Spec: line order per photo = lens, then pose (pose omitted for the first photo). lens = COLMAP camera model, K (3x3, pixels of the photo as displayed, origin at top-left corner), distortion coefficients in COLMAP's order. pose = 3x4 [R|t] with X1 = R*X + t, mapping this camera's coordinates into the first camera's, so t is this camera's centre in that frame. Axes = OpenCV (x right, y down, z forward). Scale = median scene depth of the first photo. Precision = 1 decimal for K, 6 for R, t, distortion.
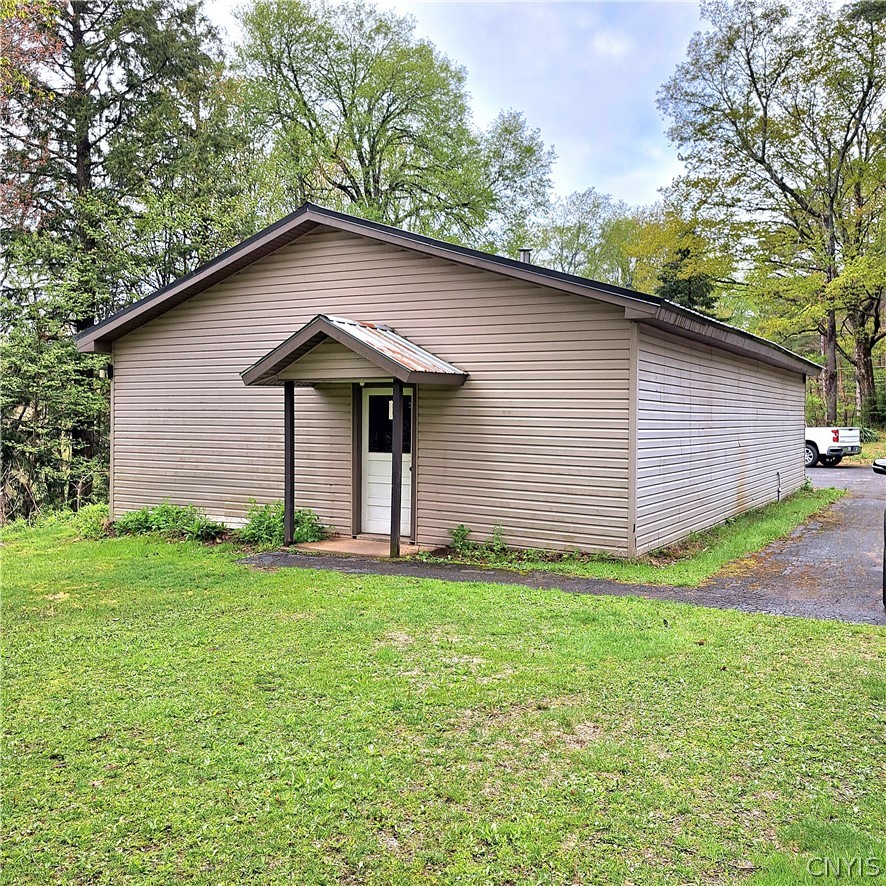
lens RADIAL K [[855.6, 0, 443.0], [0, 855.6, 443.0], [0, 0, 1]] dist [0.066605, -0.001417]
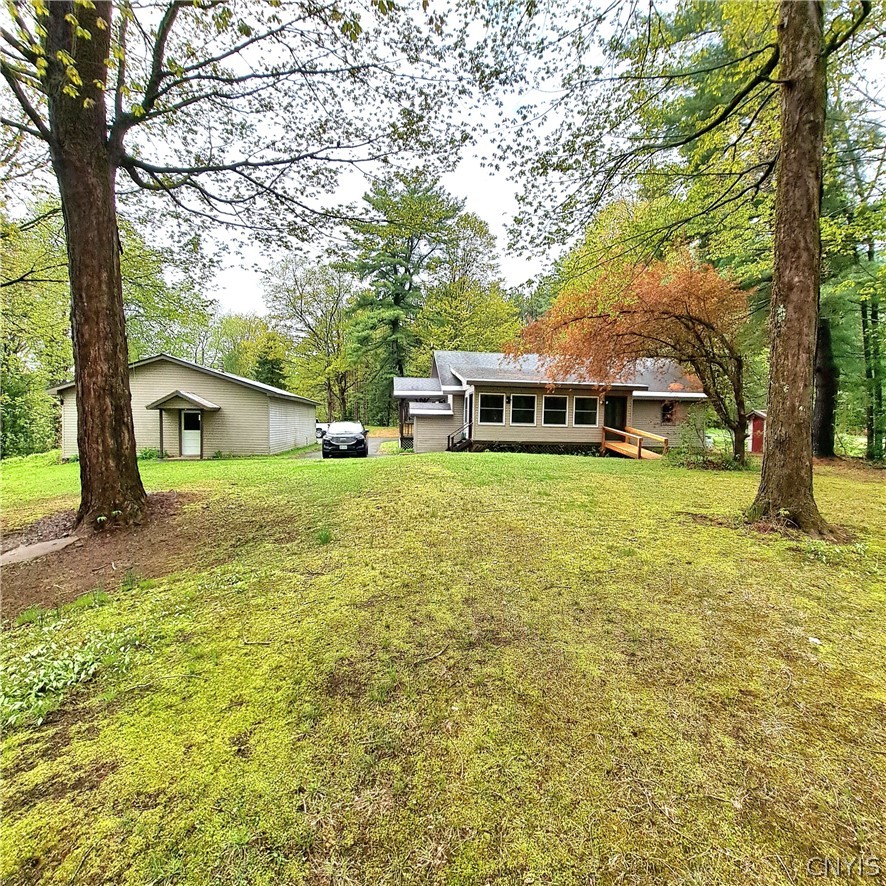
lens RADIAL K [[475.8, 0, 443.0], [0, 475.8, 443.0], [0, 0, 1]] dist [-0.021596, 0.000157]
pose [[0.805408, -0.024098, 0.592231, -0.344547], [0.011102, 0.999611, 0.025576, 0.022532], [-0.592617, -0.014025, 0.805362, -0.992515]]
